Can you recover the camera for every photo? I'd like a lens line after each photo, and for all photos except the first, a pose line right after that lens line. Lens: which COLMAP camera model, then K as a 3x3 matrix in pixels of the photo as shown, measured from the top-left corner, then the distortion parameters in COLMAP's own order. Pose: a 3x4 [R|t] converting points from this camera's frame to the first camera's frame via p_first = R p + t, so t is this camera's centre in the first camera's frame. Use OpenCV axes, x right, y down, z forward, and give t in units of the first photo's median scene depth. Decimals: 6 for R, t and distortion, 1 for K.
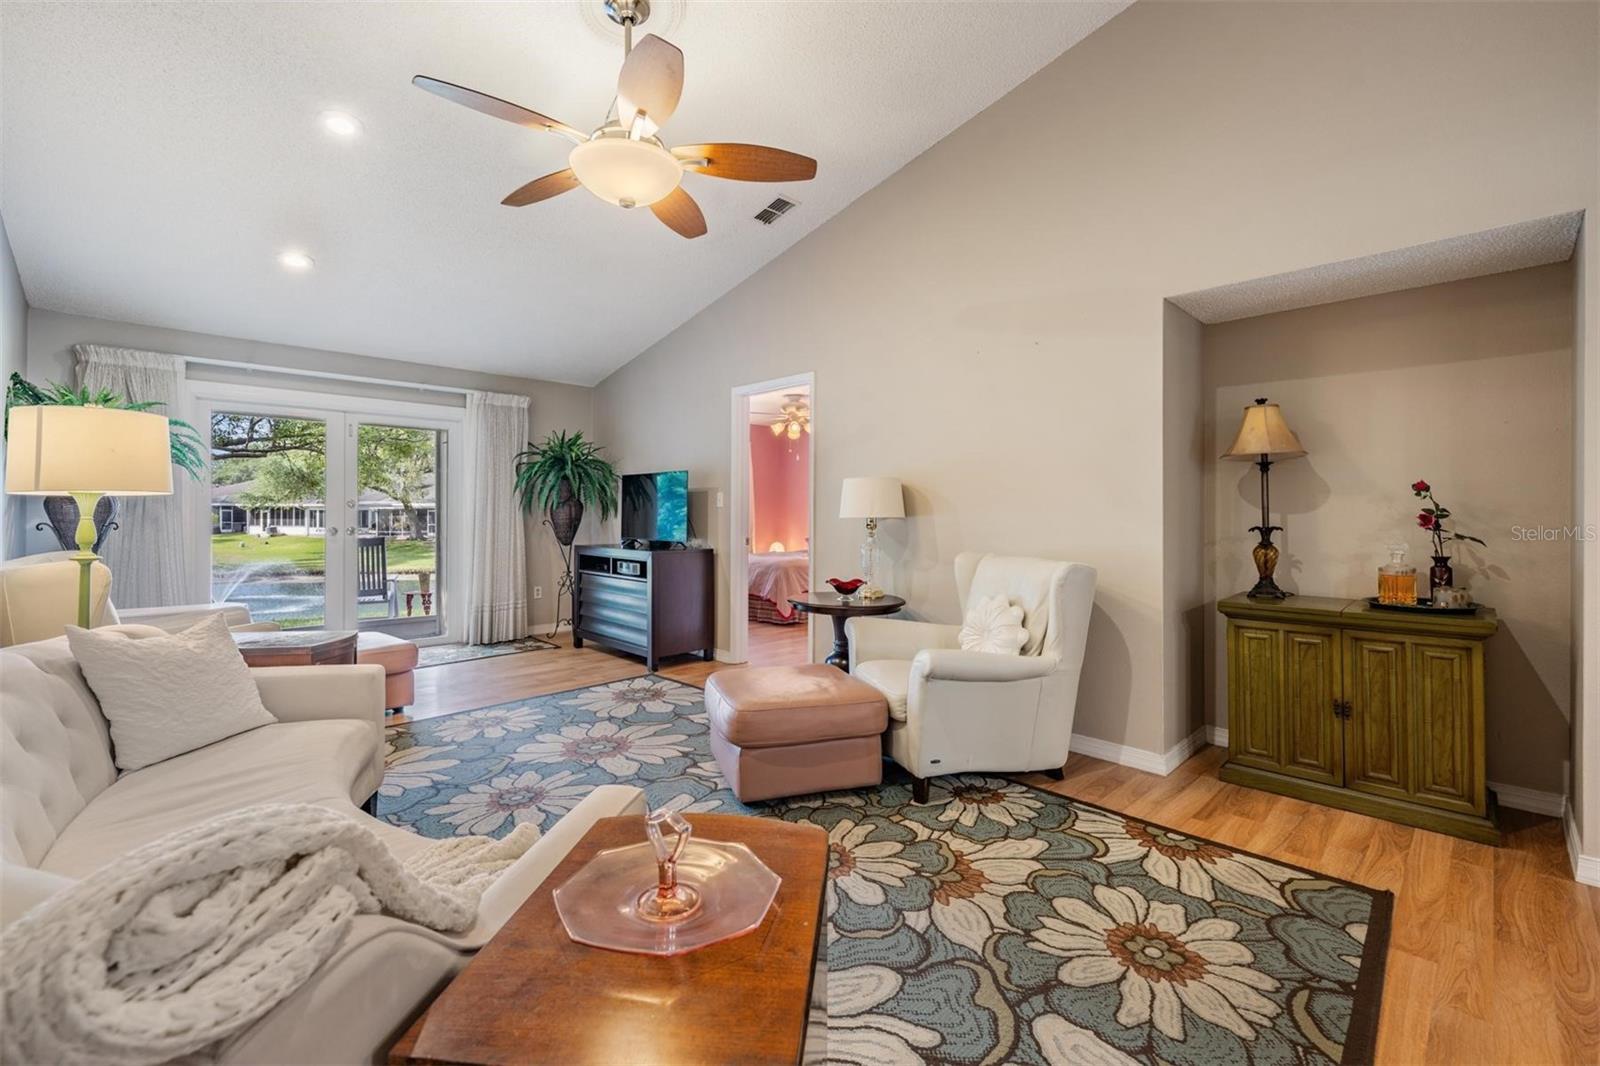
lens RADIAL K [[677.3, 0, 795.9], [0, 677.3, 512.9], [0, 0, 1]] dist [-0.000136, -0.000138]
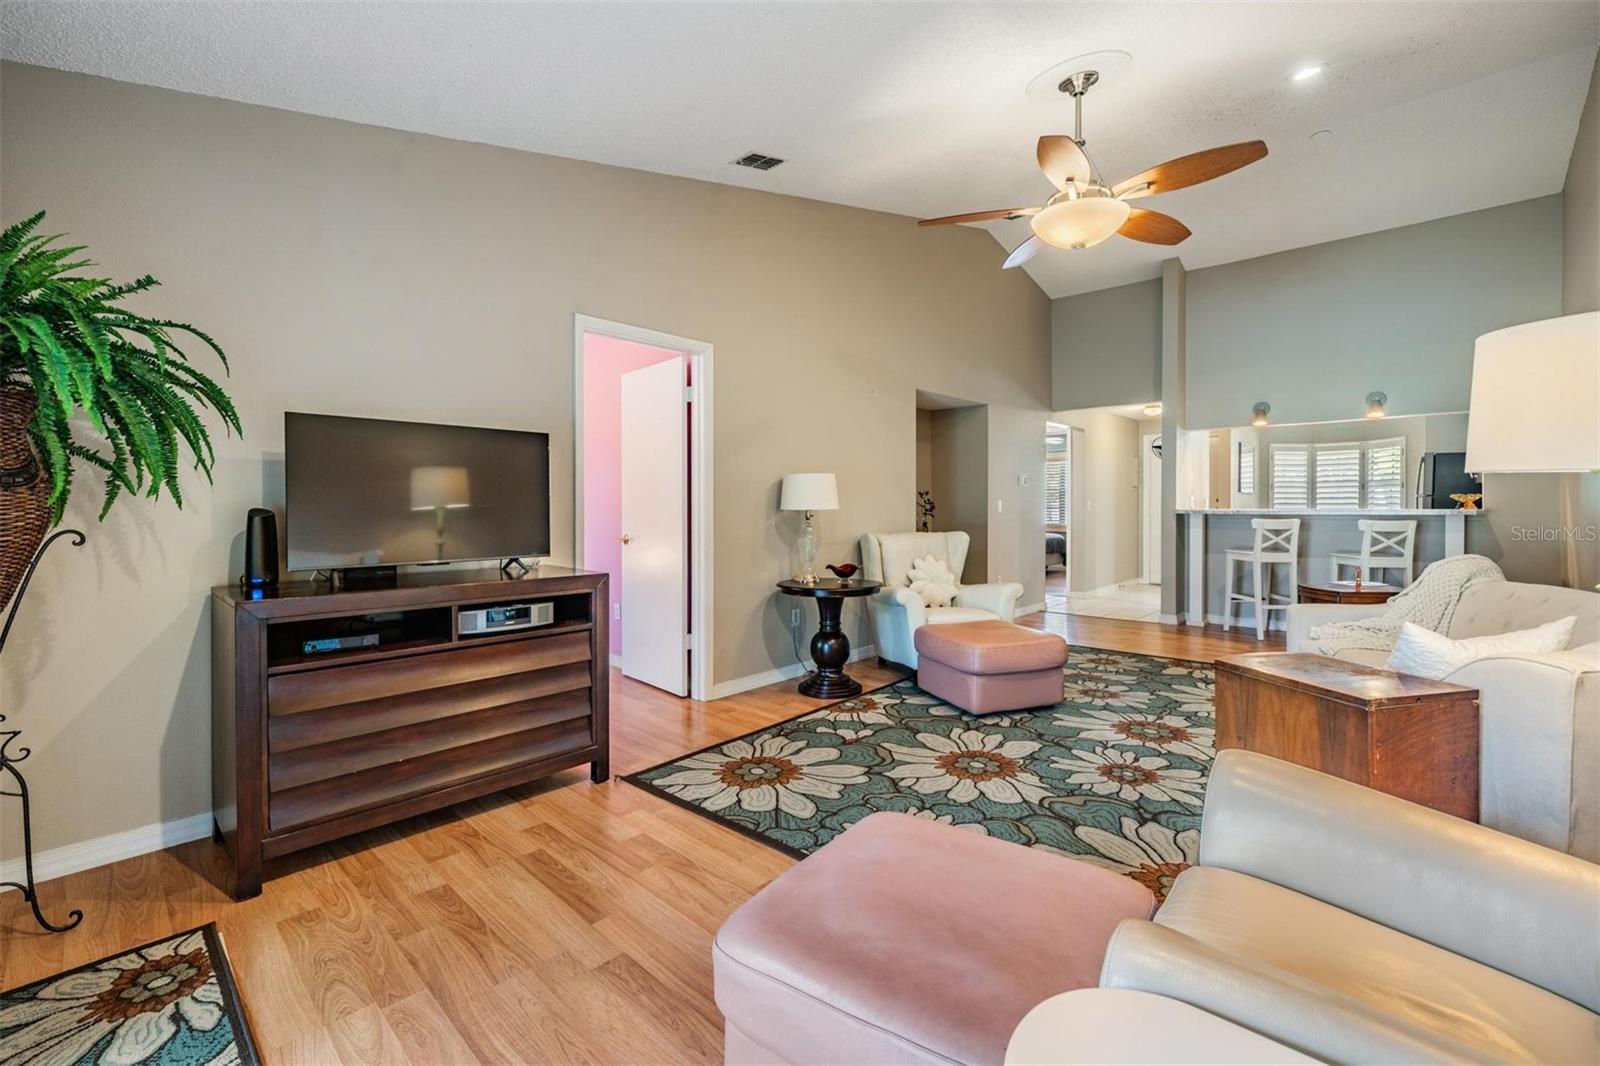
lens RADIAL K [[680.2, 0, 797.1], [0, 680.2, 501.1], [0, 0, 1]] dist [-0.000718, -0.000163]
pose [[-0.044588, 0.004461, 0.998996, -1.292714], [0.000115, 0.999990, -0.004460, 0.000695], [-0.999005, -0.000084, -0.044588, 1.394454]]
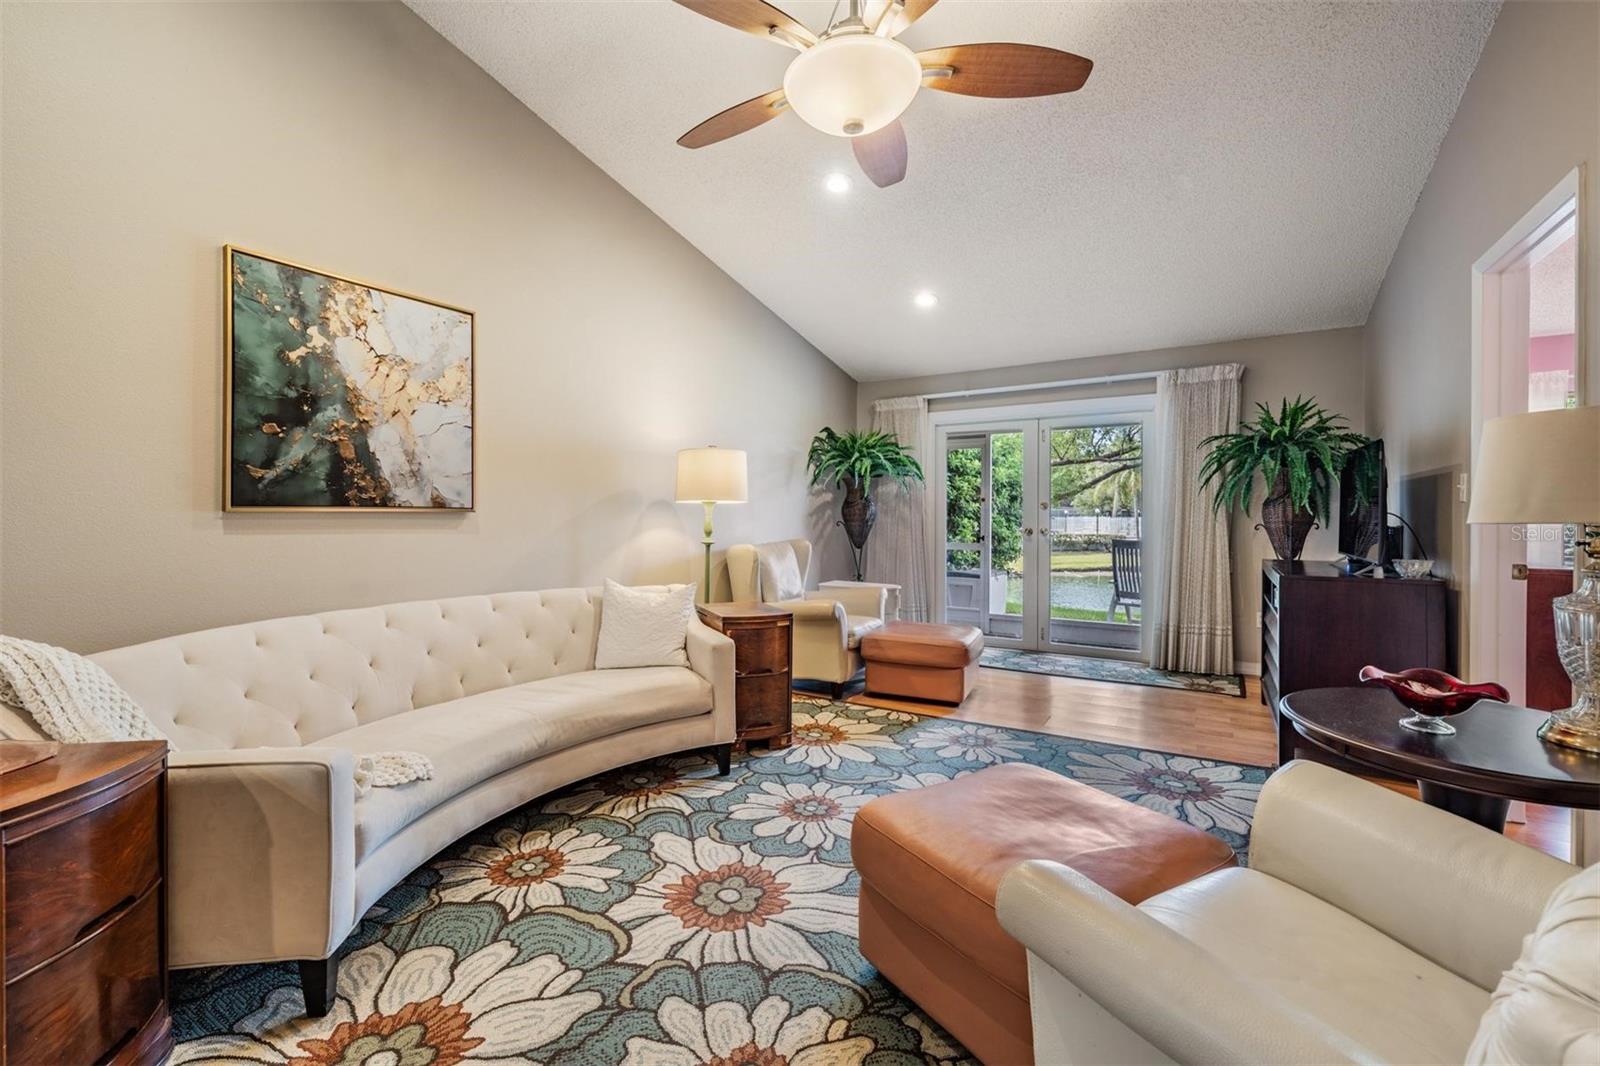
lens RADIAL K [[674.4, 0, 795.2], [0, 674.4, 516.1], [0, 0, 1]] dist [0.001638, -0.000084]
pose [[0.246321, 0.000408, -0.969188, 0.458954], [0.000374, 1.000000, 0.000517, 0.003568], [0.969188, -0.000490, 0.246321, 0.662417]]
